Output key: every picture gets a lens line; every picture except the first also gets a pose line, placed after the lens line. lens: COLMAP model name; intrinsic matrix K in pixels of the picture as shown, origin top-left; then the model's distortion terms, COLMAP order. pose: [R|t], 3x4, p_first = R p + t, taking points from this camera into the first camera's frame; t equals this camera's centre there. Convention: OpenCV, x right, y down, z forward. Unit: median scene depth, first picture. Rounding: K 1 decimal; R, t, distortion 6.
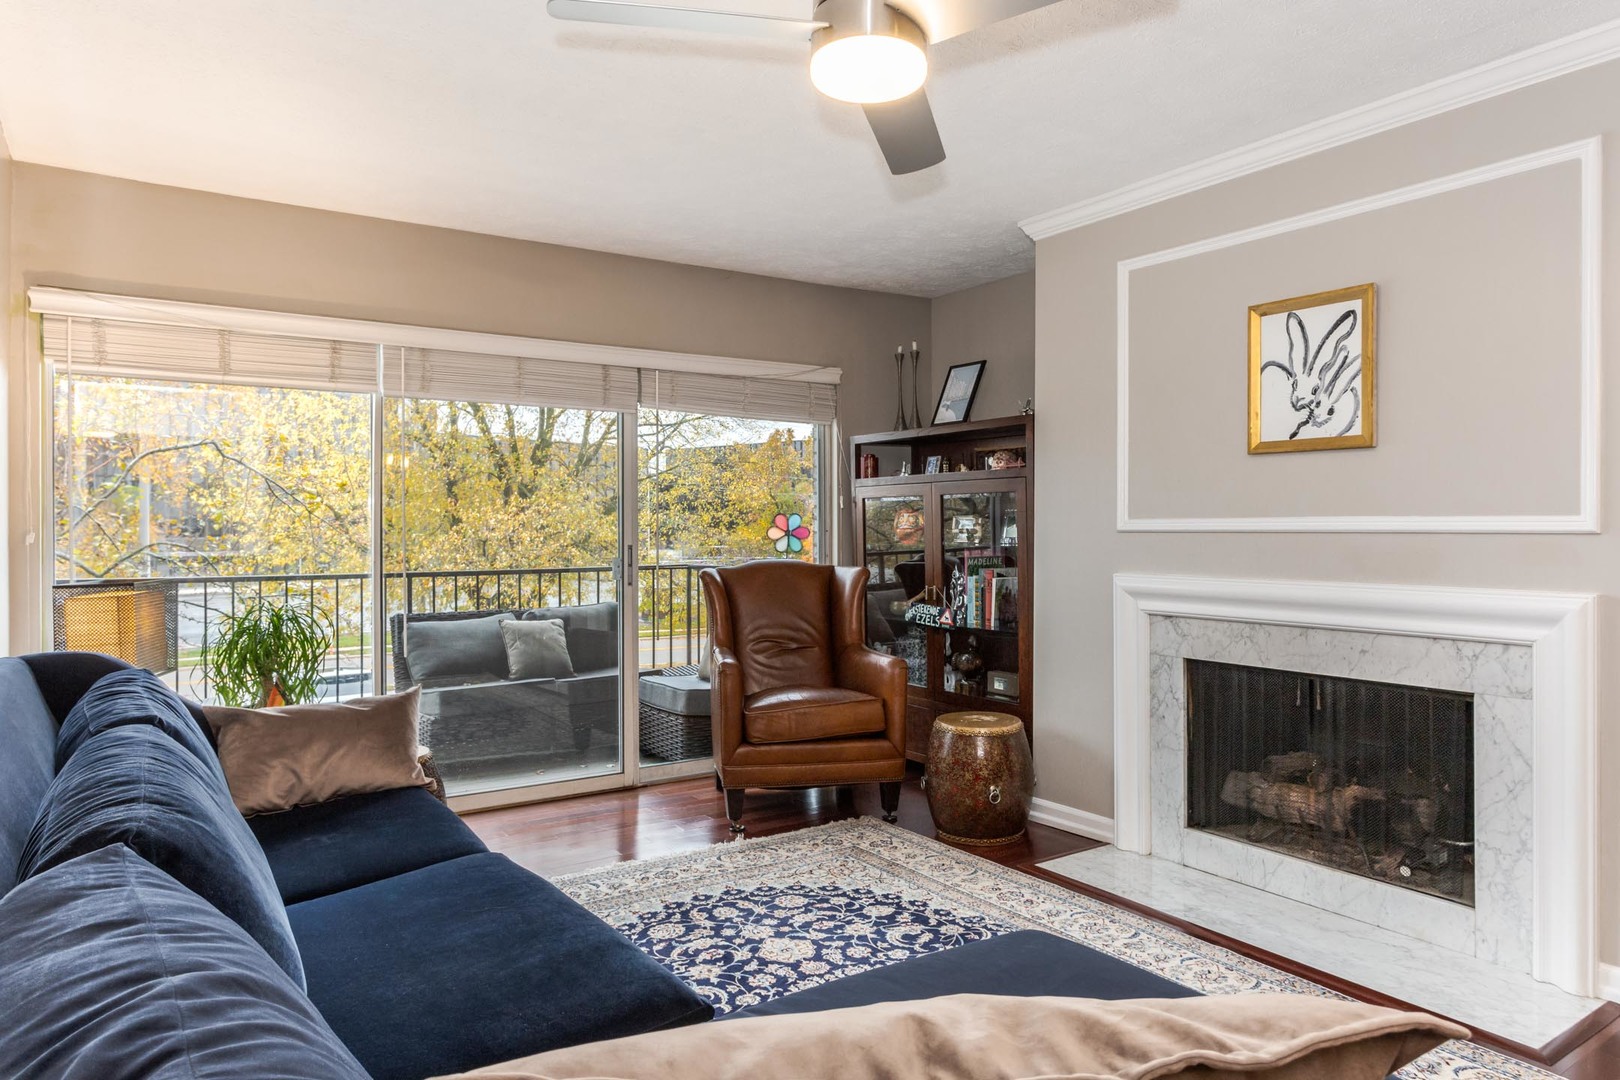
lens RADIAL K [[1035.2, 0, 801.8], [0, 1035.2, 526.9], [0, 0, 1]] dist [-0.004210, 0.003535]
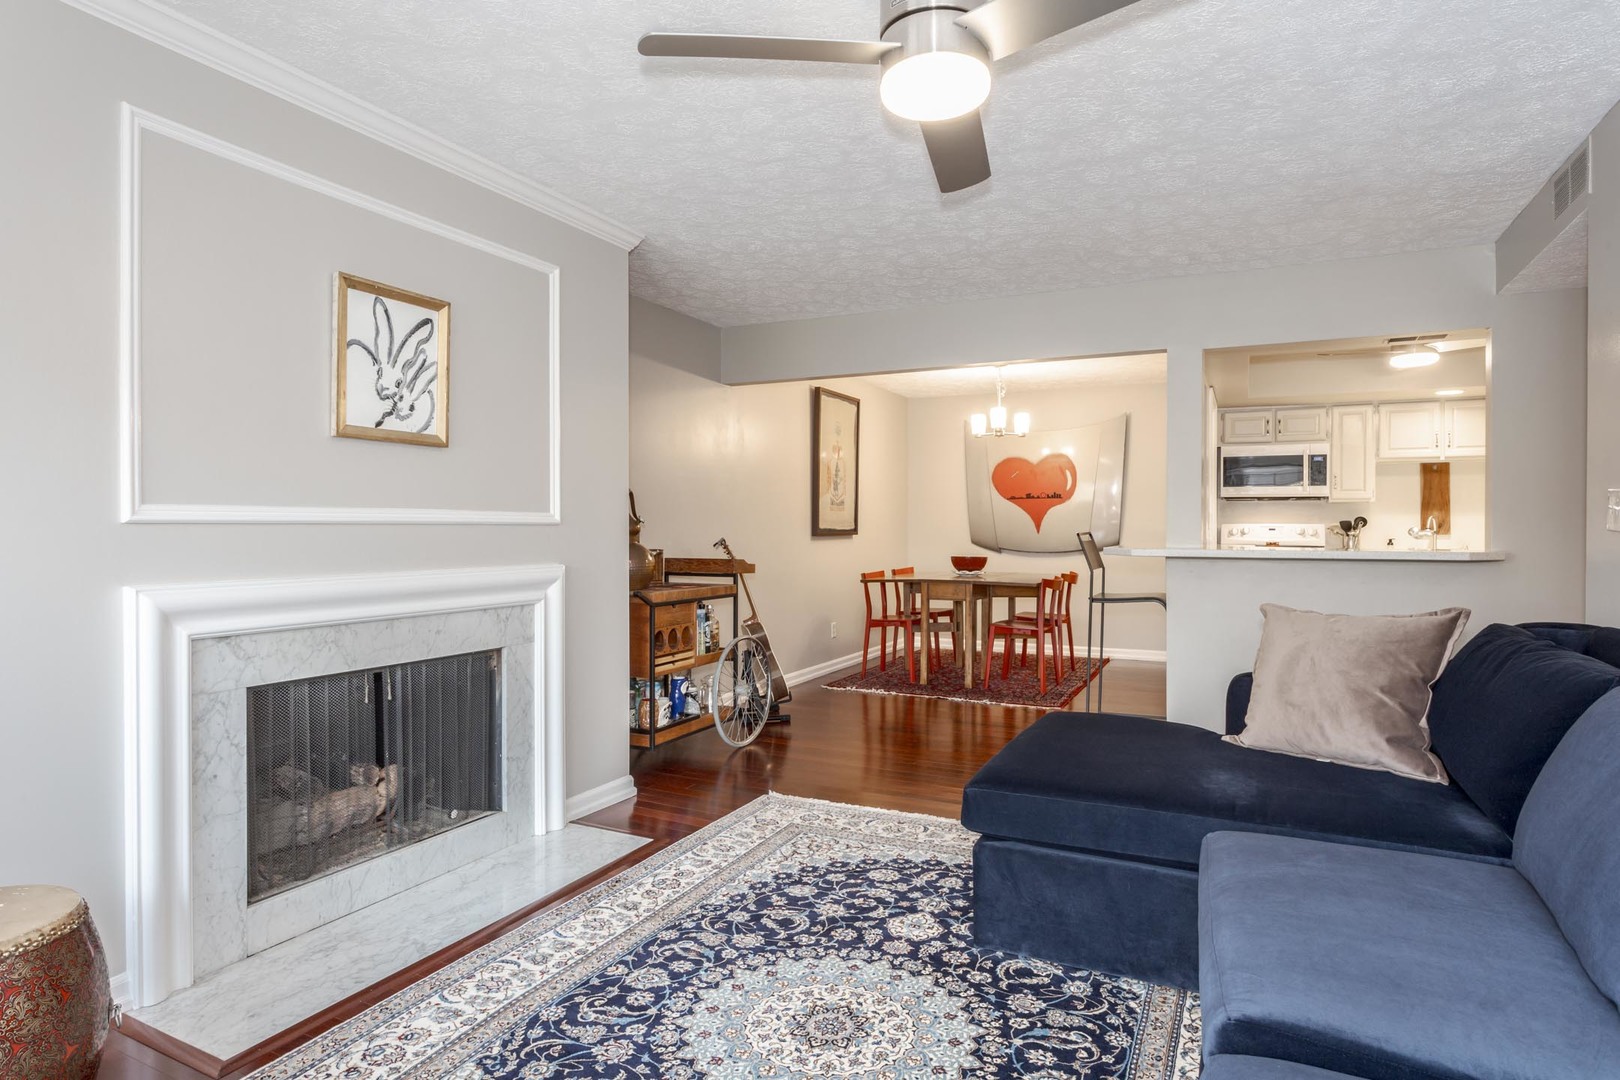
lens RADIAL K [[906.2, 0, 801.8], [0, 906.2, 532.5], [0, 0, 1]] dist [-0.003404, -0.000634]
pose [[-0.498598, 0.000503, 0.866833, -0.446071], [0.004213, 0.999989, 0.001843, 0.013176], [-0.866823, 0.004571, -0.498595, 1.044304]]
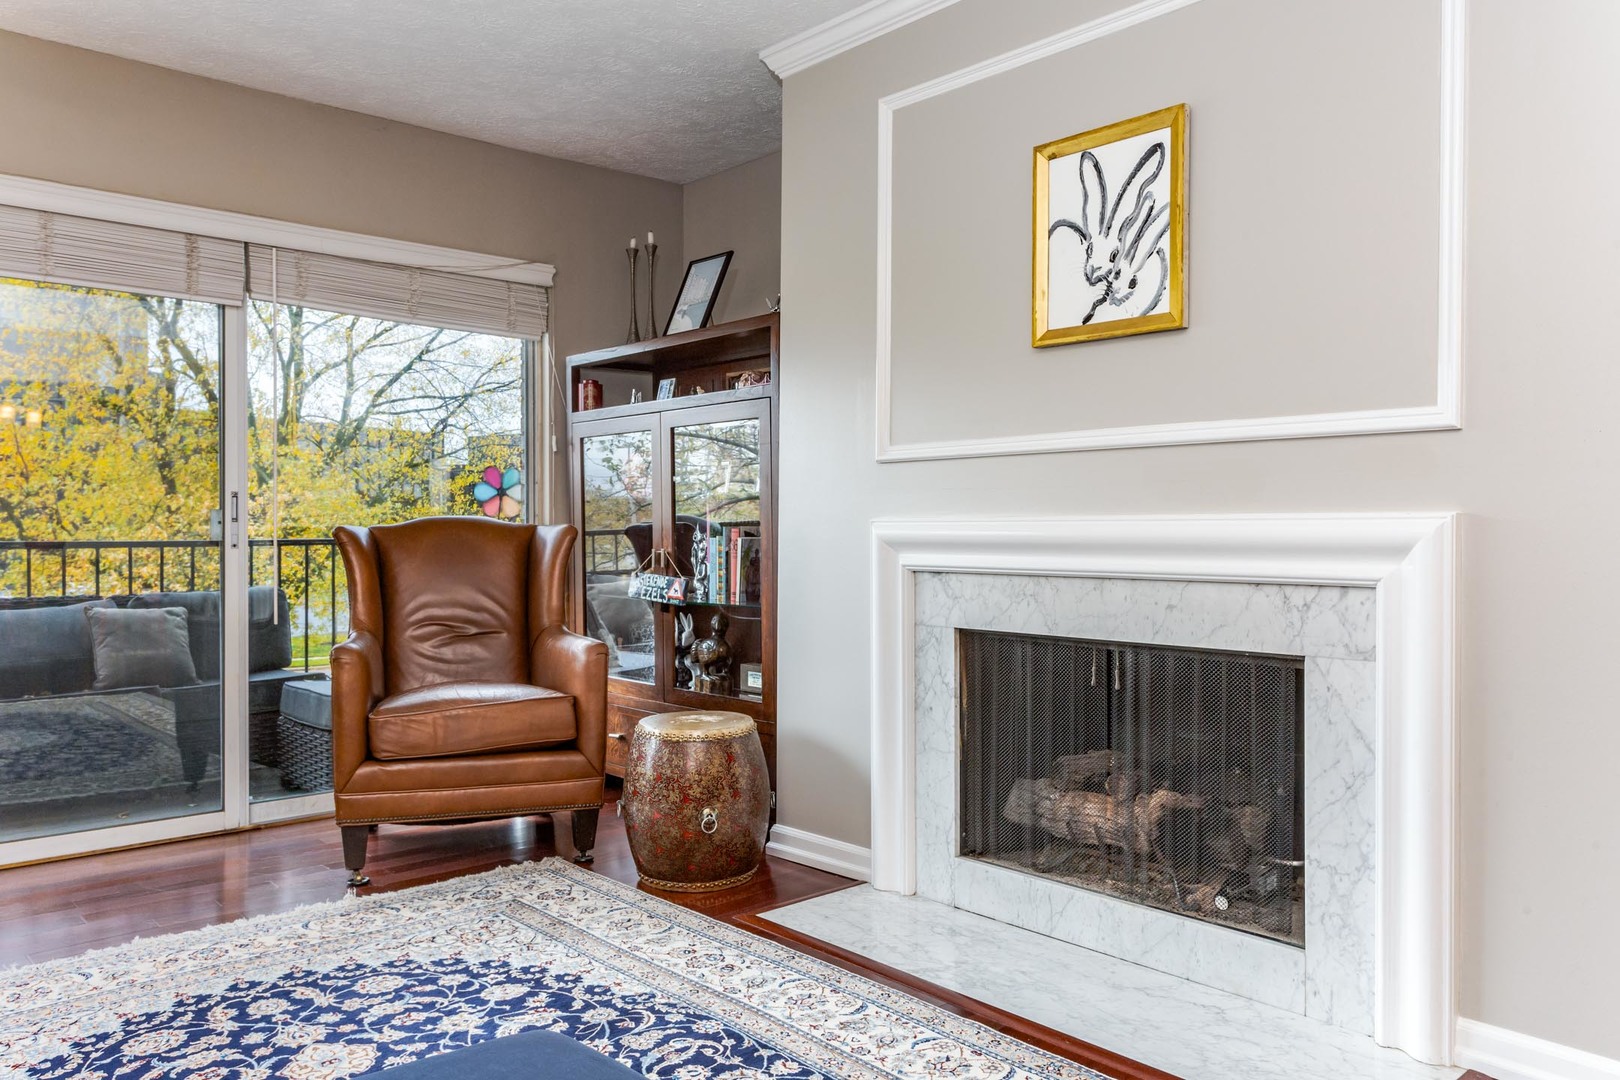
lens RADIAL K [[1194.4, 0, 808.2], [0, 1194.4, 536.4], [0, 0, 1]] dist [0.002617, 0.002061]
pose [[0.989485, 0.002721, 0.144609, 0.150260], [-0.003407, 0.999984, 0.004493, 0.061391], [-0.144595, -0.004938, 0.989479, 0.178907]]
